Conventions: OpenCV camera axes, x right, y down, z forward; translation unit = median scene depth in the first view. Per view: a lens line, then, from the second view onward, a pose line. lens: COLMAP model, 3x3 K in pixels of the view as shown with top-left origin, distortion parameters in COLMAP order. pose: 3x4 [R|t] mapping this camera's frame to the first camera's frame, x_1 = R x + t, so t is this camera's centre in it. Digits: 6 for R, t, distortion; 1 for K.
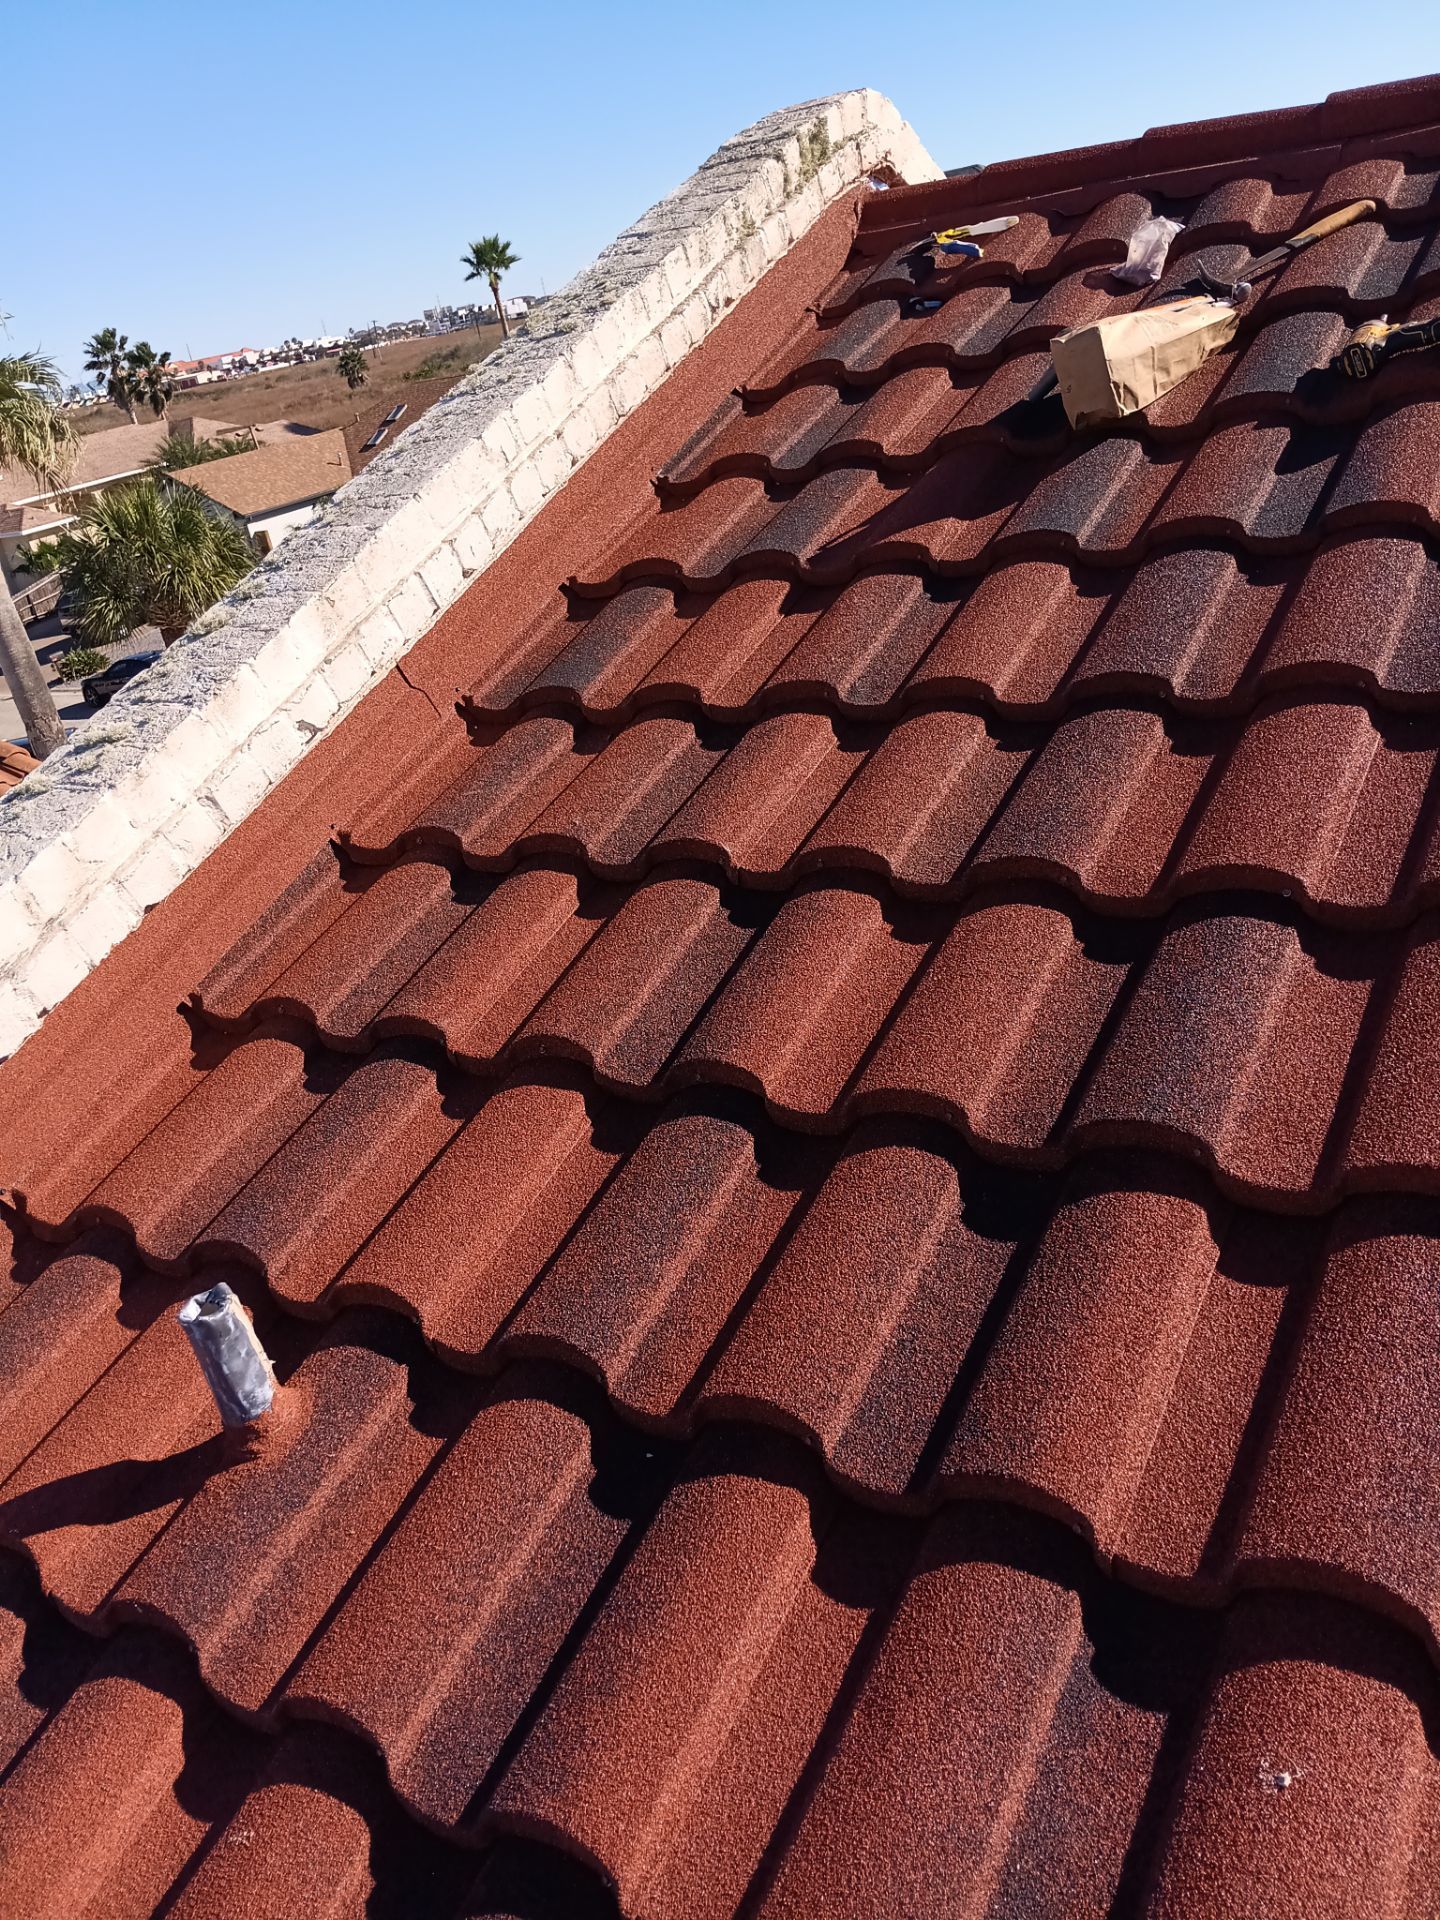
lens RADIAL K [[1462.9, 0, 747.8], [0, 1462.9, 958.3], [0, 0, 1]] dist [0.049095, -0.106503]
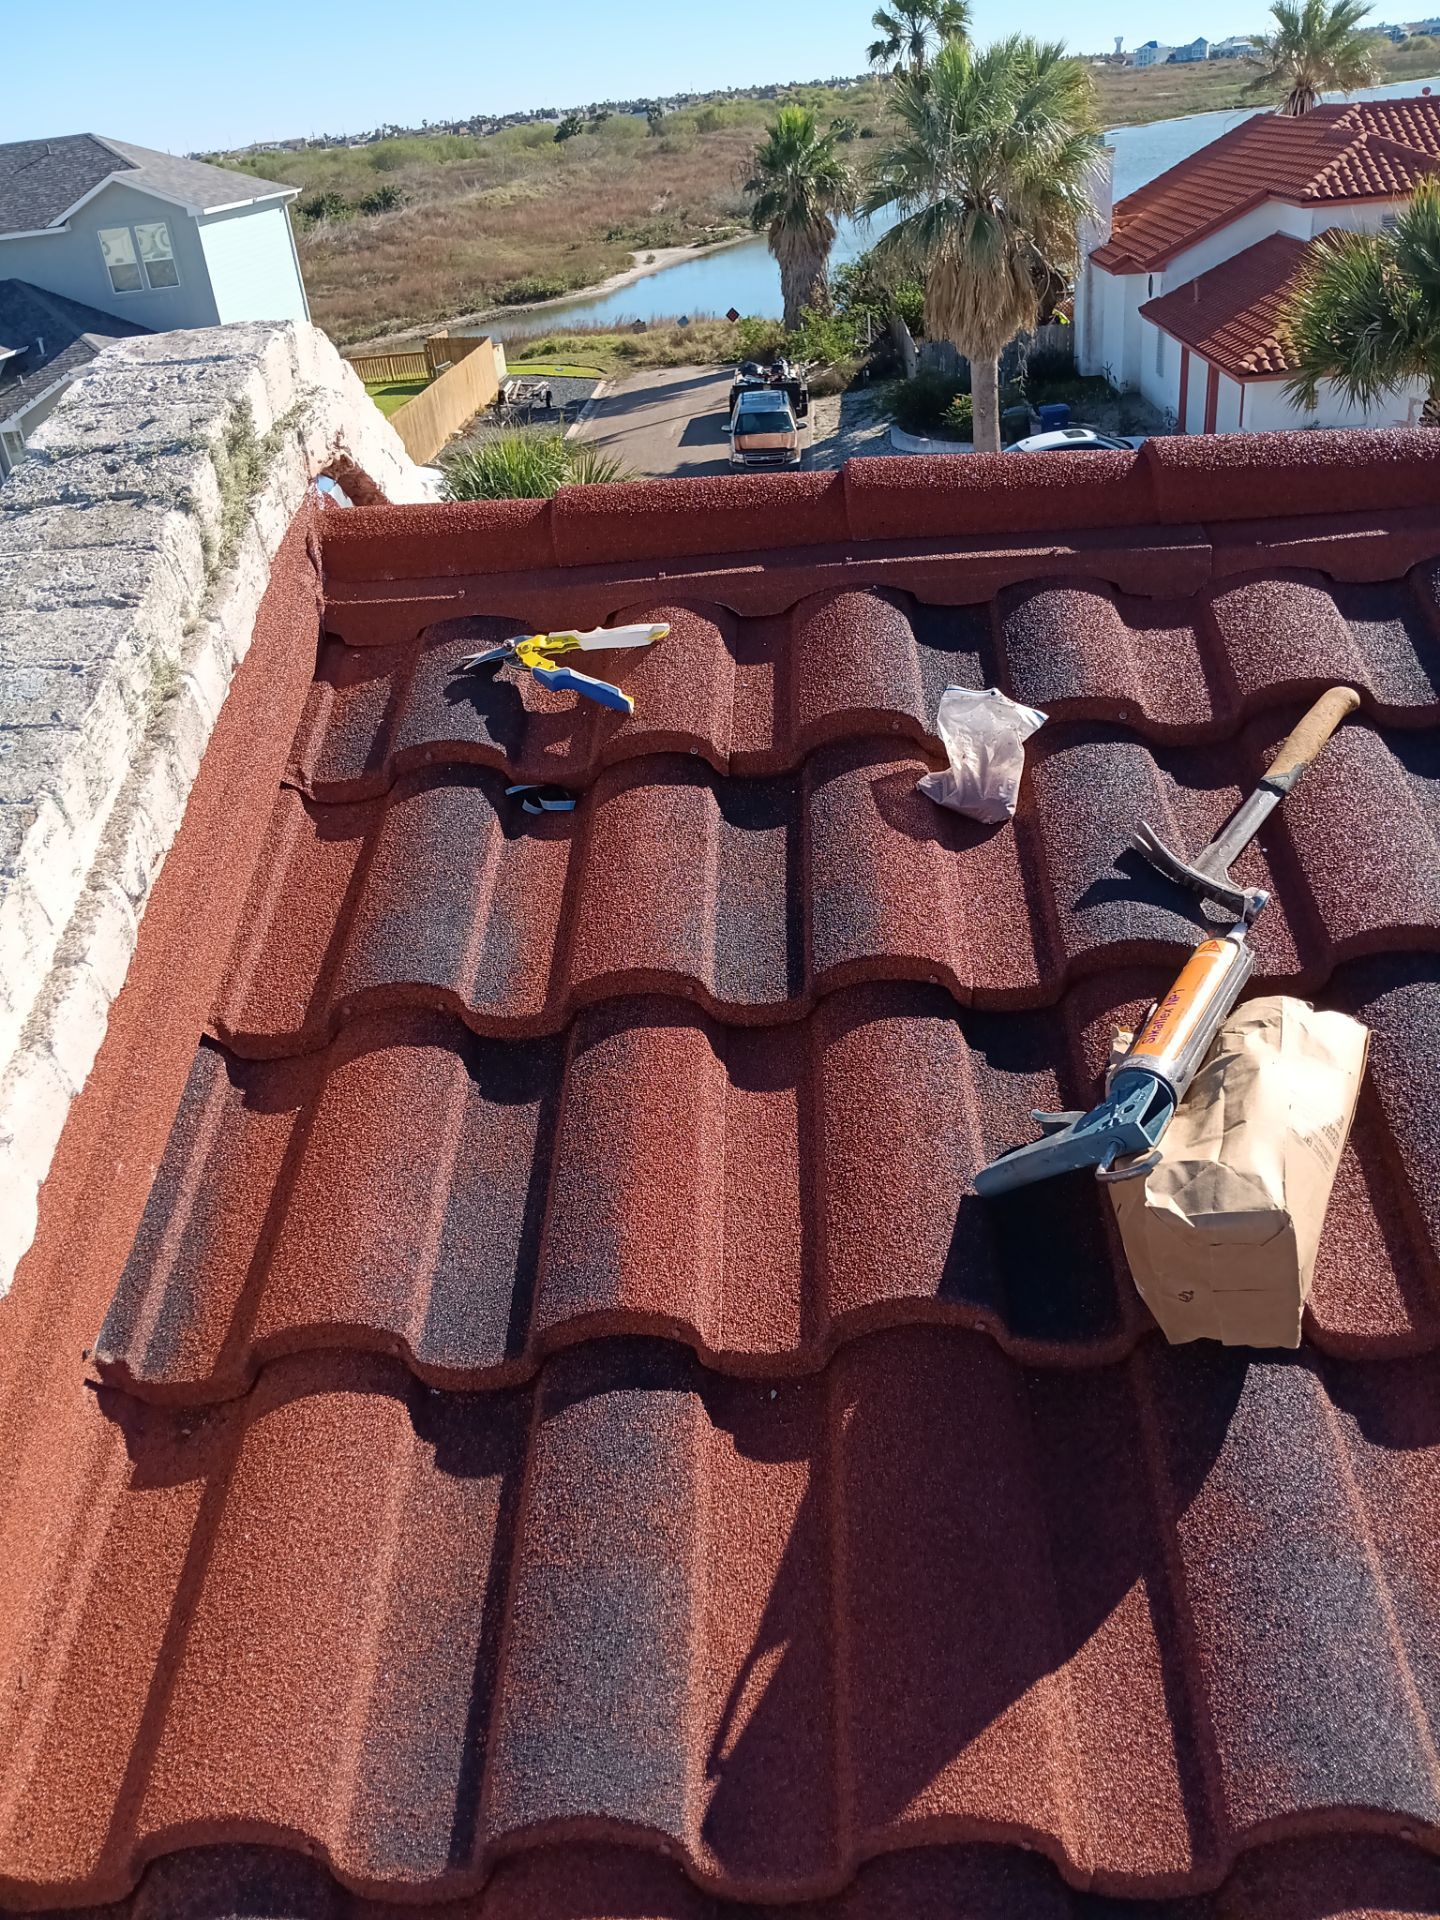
lens RADIAL K [[1462.9, 0, 717.3], [0, 1462.9, 957.7], [0, 0, 1]] dist [0.049095, -0.106503]
pose [[0.869075, -0.162275, 0.467307, -0.076806], [0.150713, 0.986611, 0.062317, -0.399776], [-0.471163, 0.016271, 0.881896, 0.491711]]
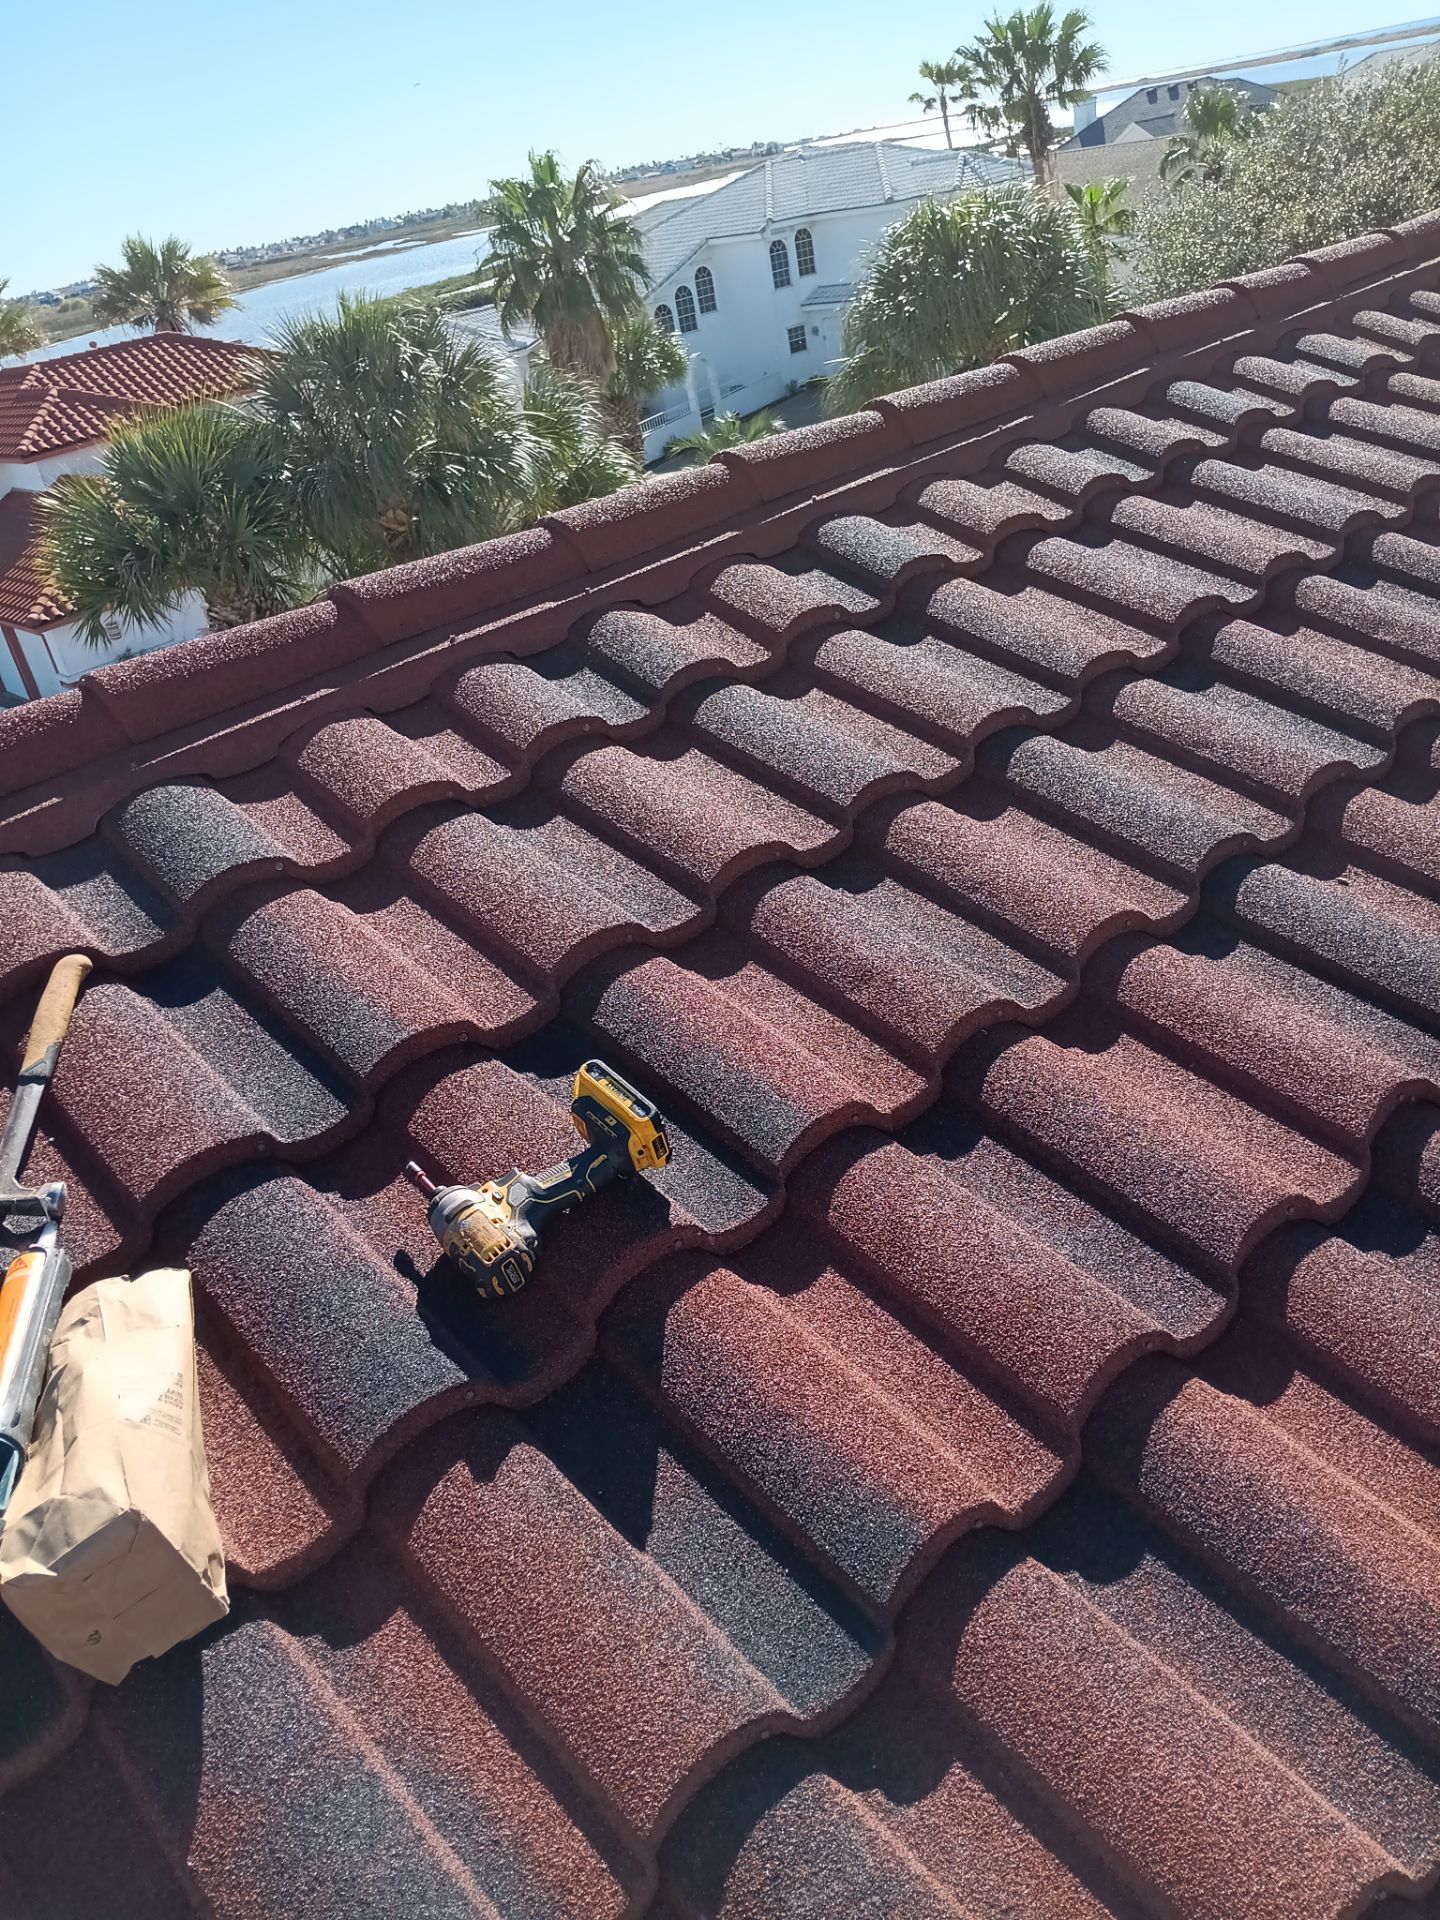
lens RADIAL K [[1462.9, 0, 709.5], [0, 1462.9, 954.4], [0, 0, 1]] dist [0.049095, -0.106503]
pose [[0.296674, -0.338757, 0.892876, -0.024662], [0.511882, 0.845719, 0.150784, -0.389644], [-0.806201, 0.412314, 0.424307, 0.426804]]
